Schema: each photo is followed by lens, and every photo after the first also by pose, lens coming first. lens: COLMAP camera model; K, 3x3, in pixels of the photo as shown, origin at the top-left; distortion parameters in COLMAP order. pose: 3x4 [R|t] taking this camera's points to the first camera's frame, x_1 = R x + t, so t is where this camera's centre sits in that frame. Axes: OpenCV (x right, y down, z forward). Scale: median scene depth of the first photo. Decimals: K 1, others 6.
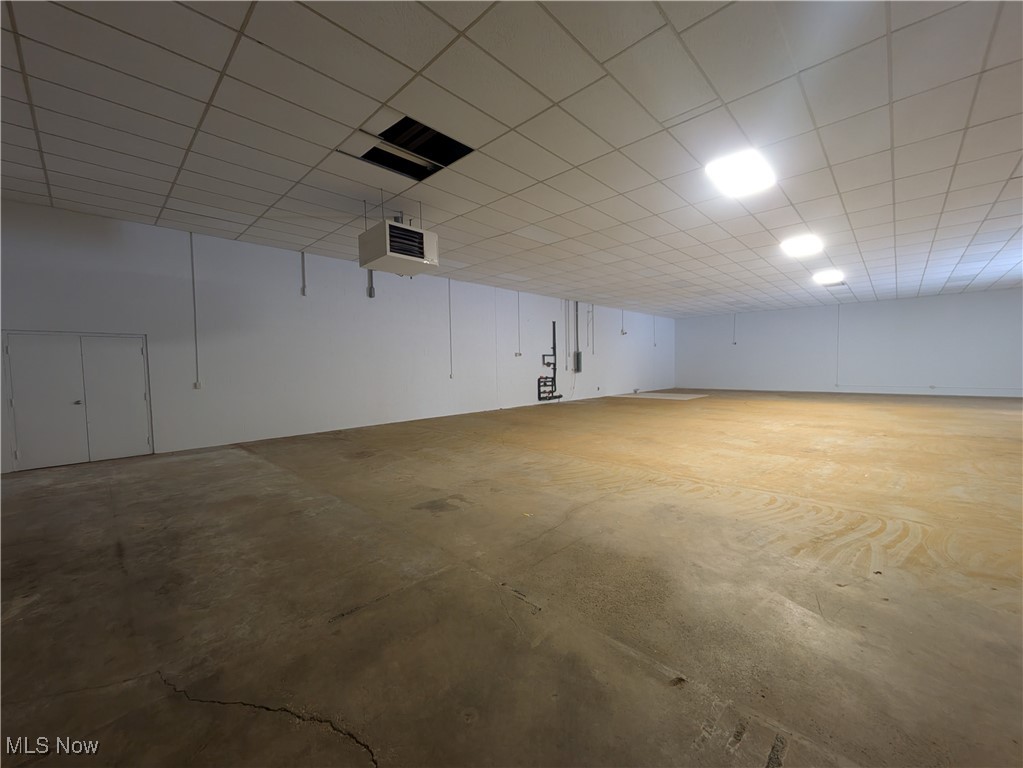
lens RADIAL K [[403.6, 0, 514.8], [0, 403.6, 386.3], [0, 0, 1]] dist [0.000416, 0.000470]
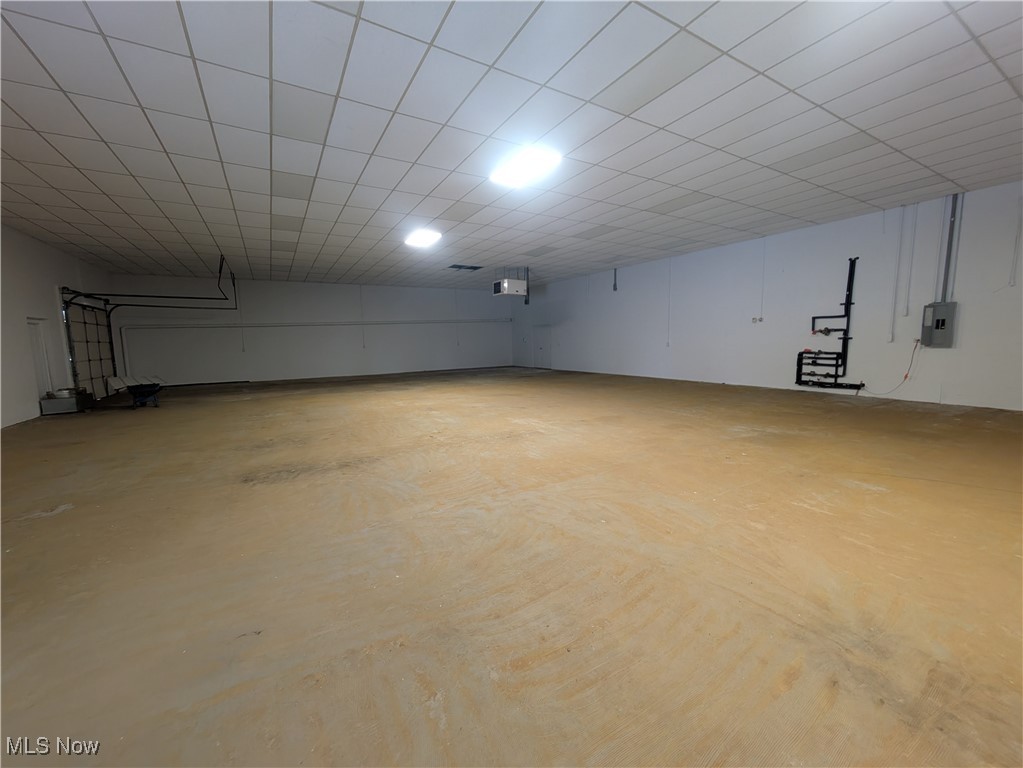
lens RADIAL K [[403.6, 0, 514.8], [0, 403.6, 386.3], [0, 0, 1]] dist [0.000416, 0.000470]
pose [[-0.270551, 0.135141, -0.953173, 0.822446], [-0.023459, 0.988879, 0.146862, -0.050375], [0.962420, 0.062095, -0.264372, 0.693148]]
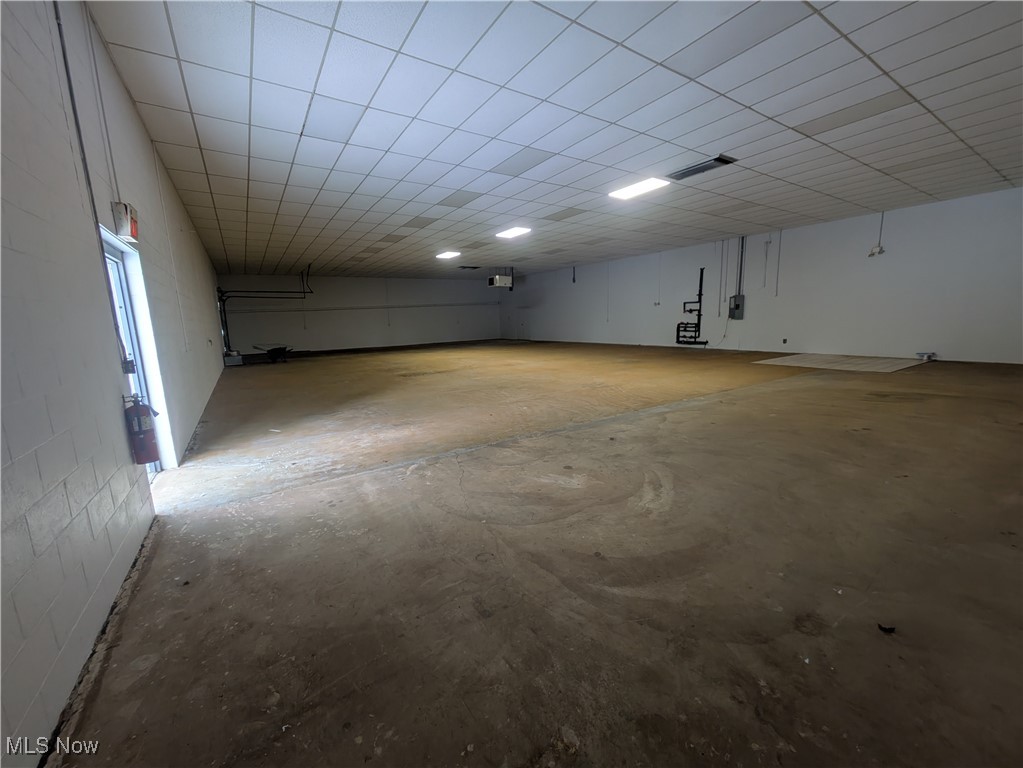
lens RADIAL K [[403.6, 0, 514.8], [0, 403.6, 386.3], [0, 0, 1]] dist [0.000416, 0.000470]
pose [[-0.224625, 0.187660, -0.956205, 1.240795], [-0.014043, 0.980556, 0.195738, -0.061048], [0.974344, 0.057395, -0.217622, 0.779738]]
